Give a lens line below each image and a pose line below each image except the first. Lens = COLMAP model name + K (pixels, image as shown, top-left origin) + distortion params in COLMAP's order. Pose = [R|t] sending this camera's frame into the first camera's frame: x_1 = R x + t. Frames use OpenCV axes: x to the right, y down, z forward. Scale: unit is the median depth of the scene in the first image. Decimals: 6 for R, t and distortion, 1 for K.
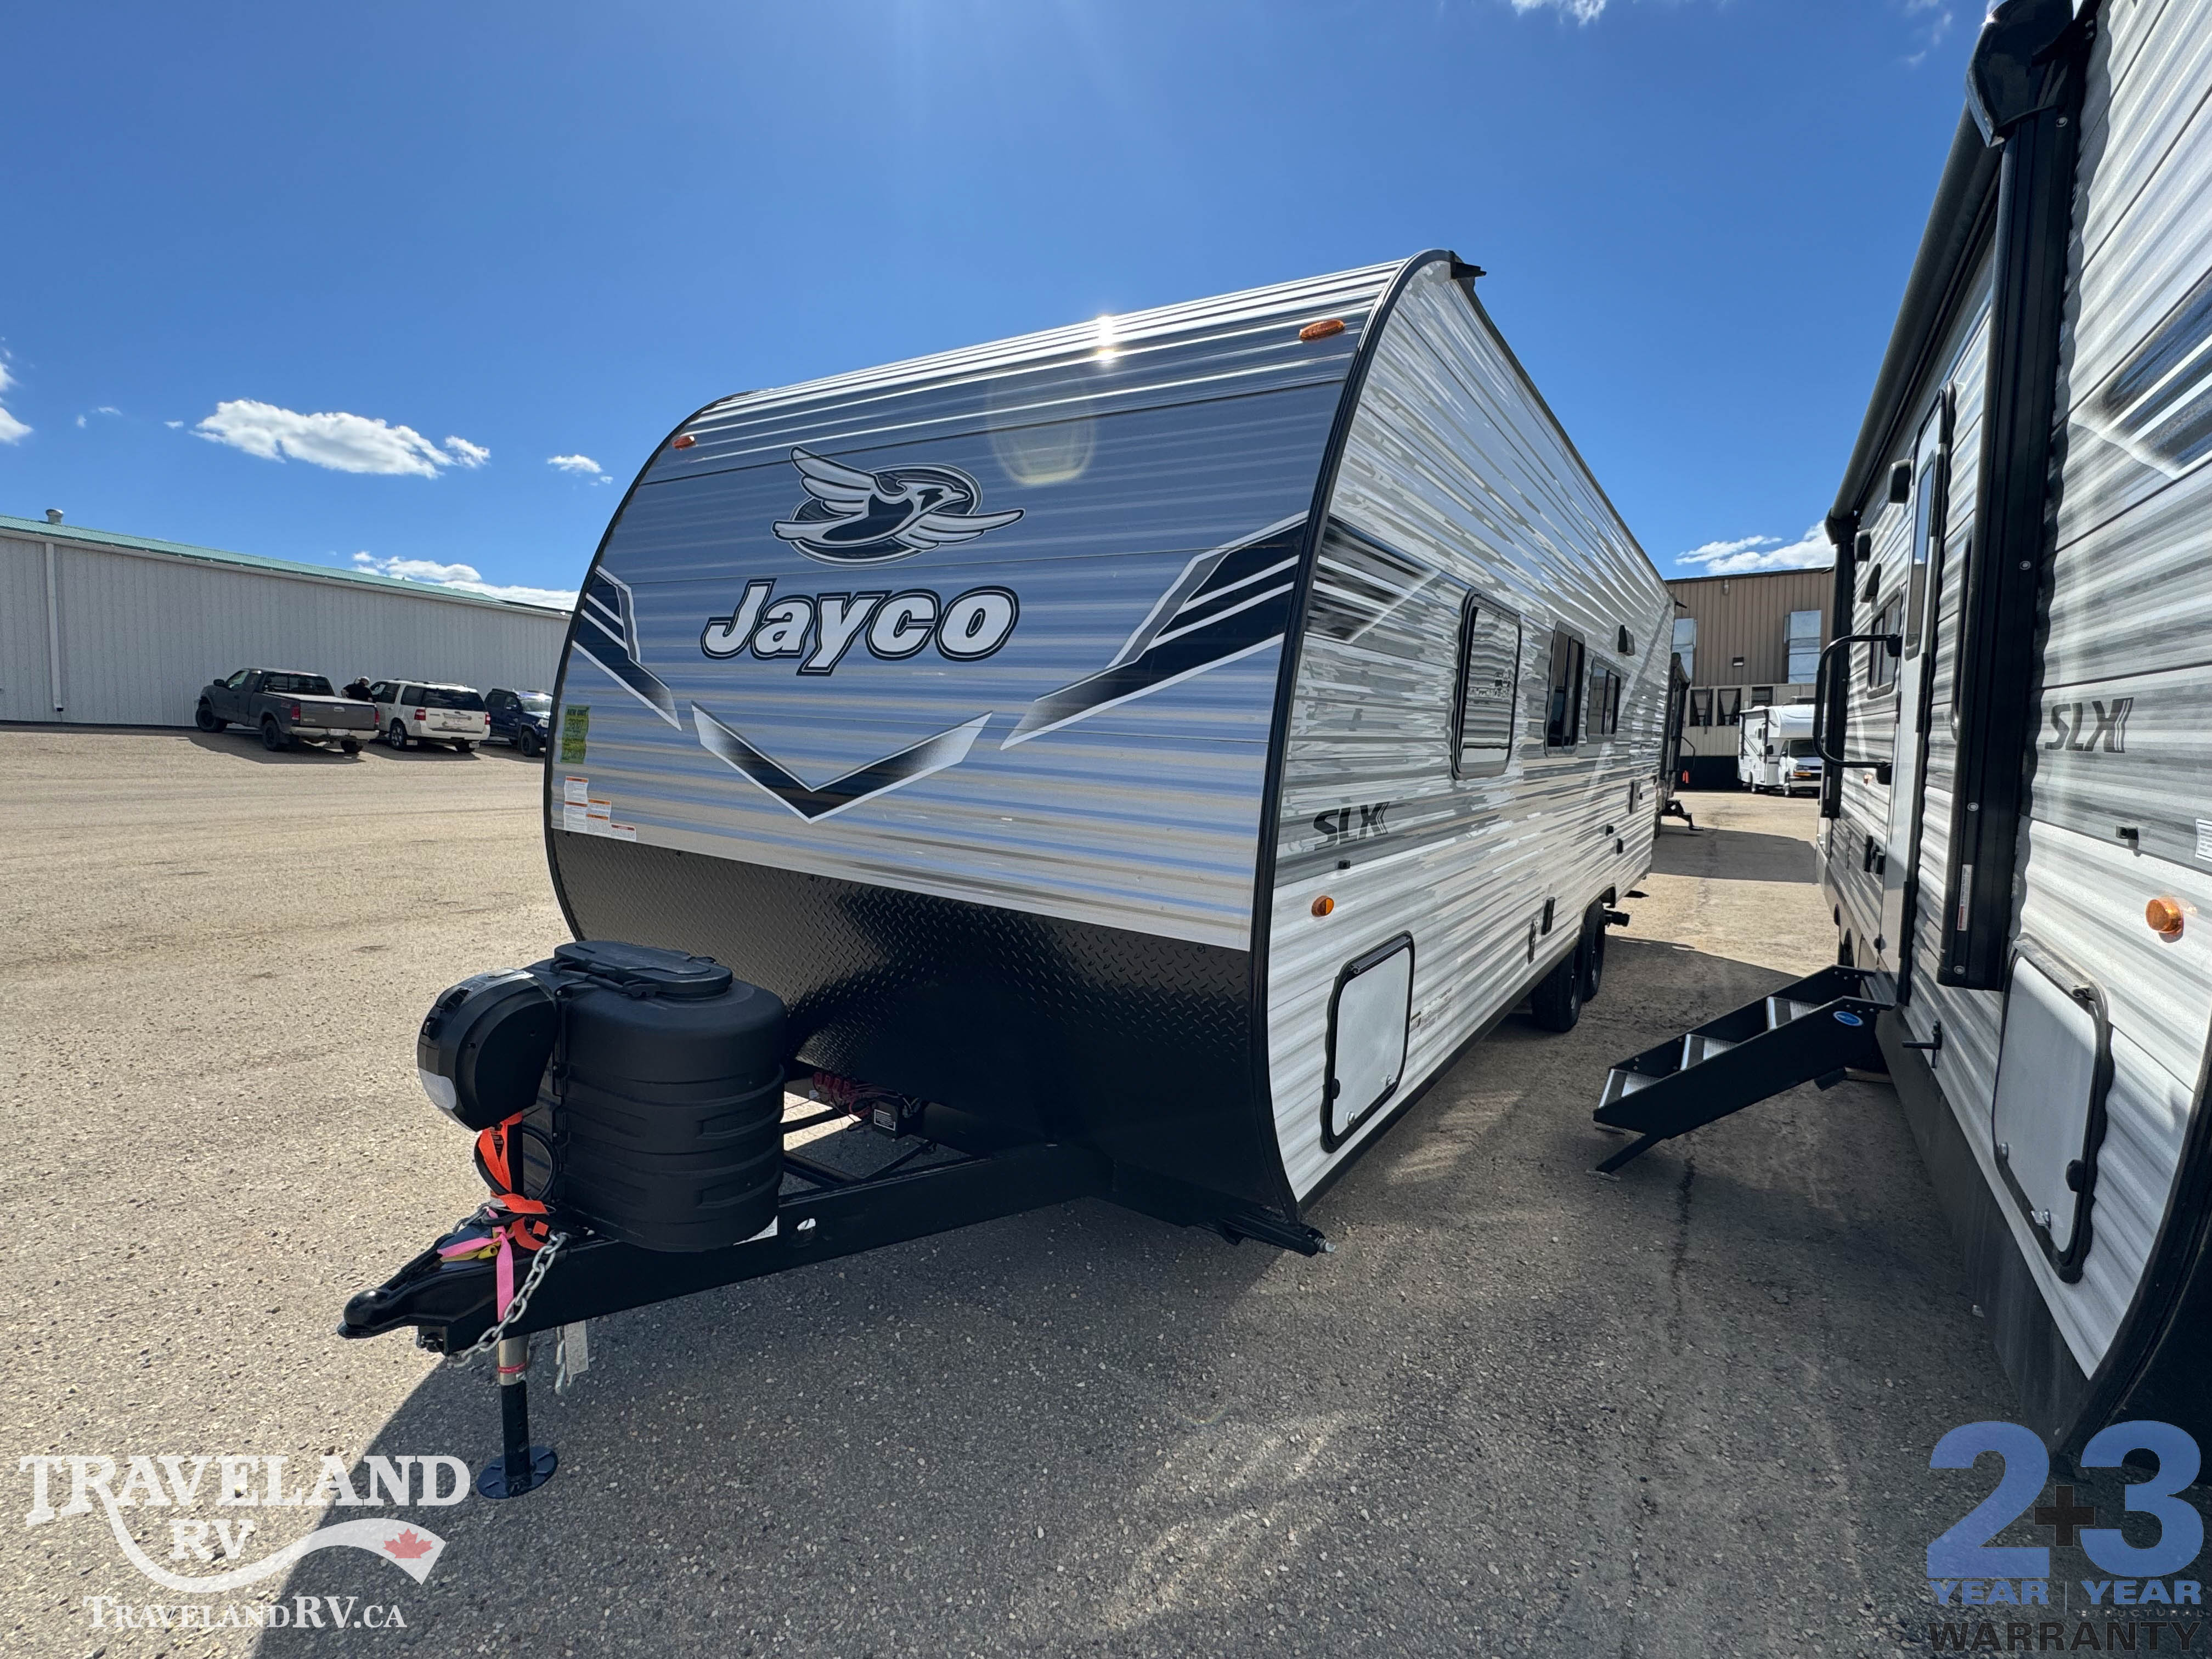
lens RADIAL K [[1022.3, 0, 1106.0], [0, 1022.3, 829.5], [0, 0, 1]] dist [-0.002952, -0.000088]
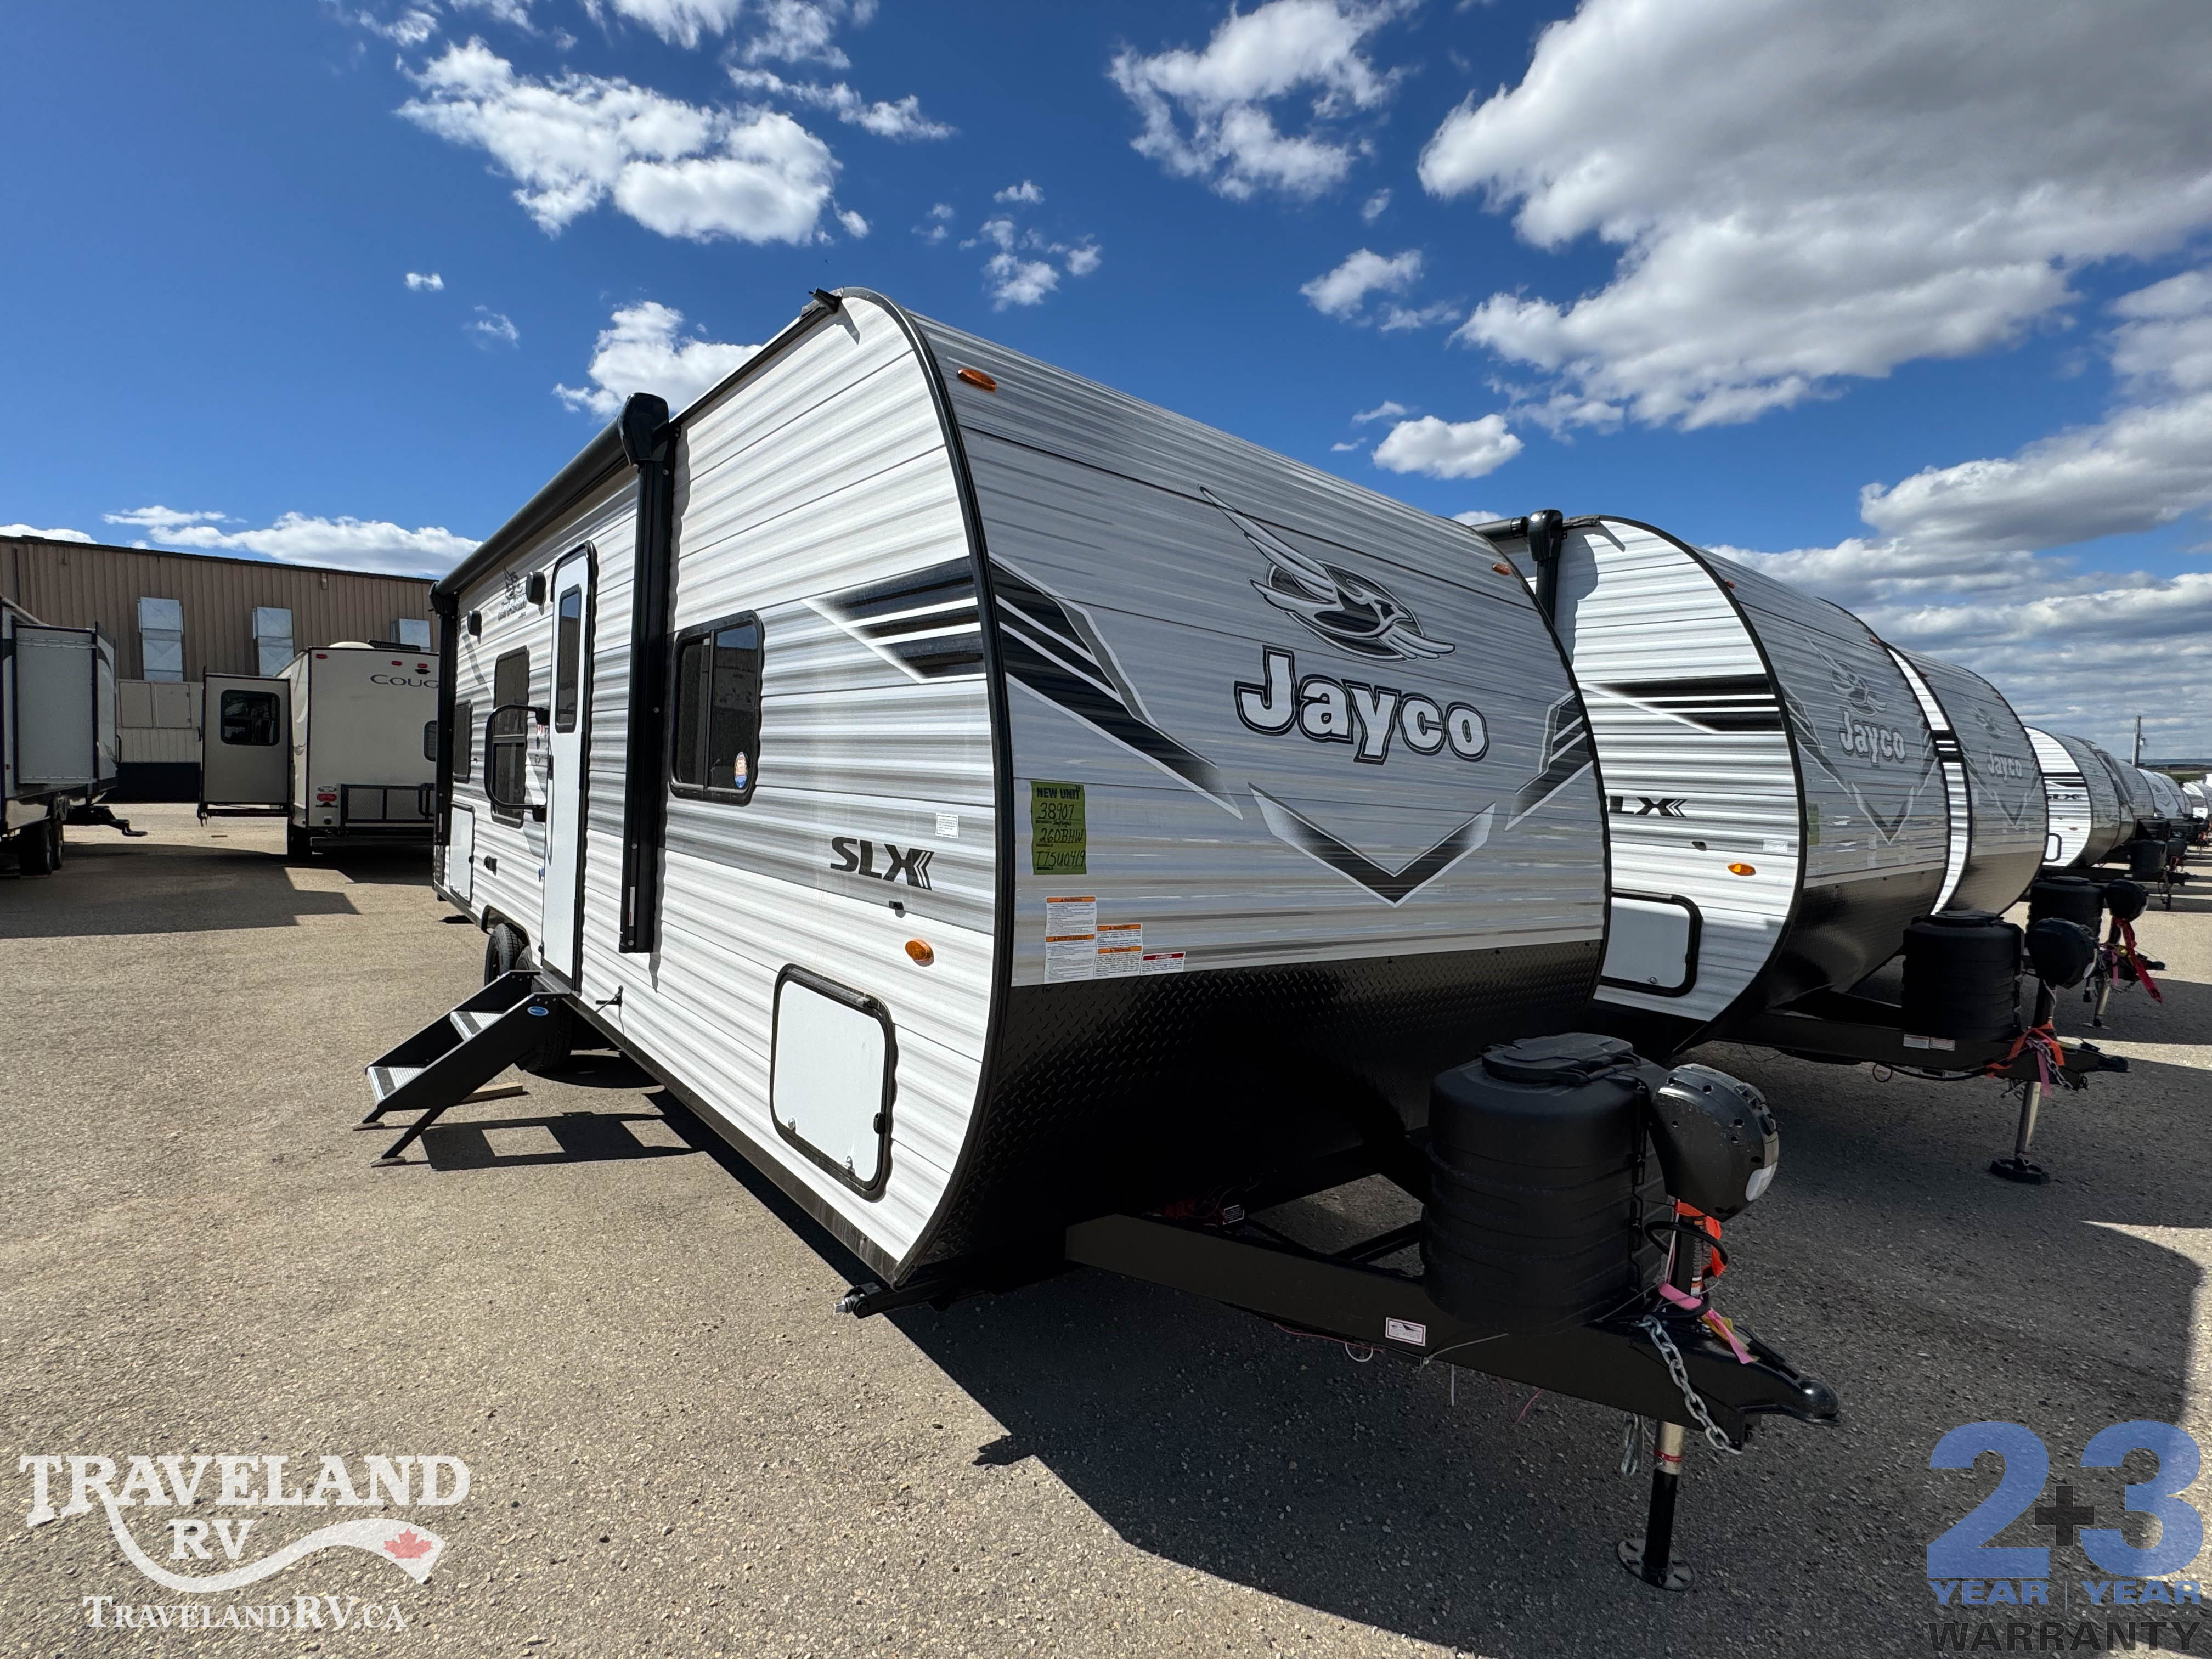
lens RADIAL K [[1022.3, 0, 1106.0], [0, 1022.3, 829.5], [0, 0, 1]] dist [-0.002952, -0.000088]
pose [[0.307201, -0.049587, 0.950352, -1.298242], [0.059182, 0.997704, 0.032928, -0.130275], [-0.949803, 0.046128, 0.309430, 0.911306]]
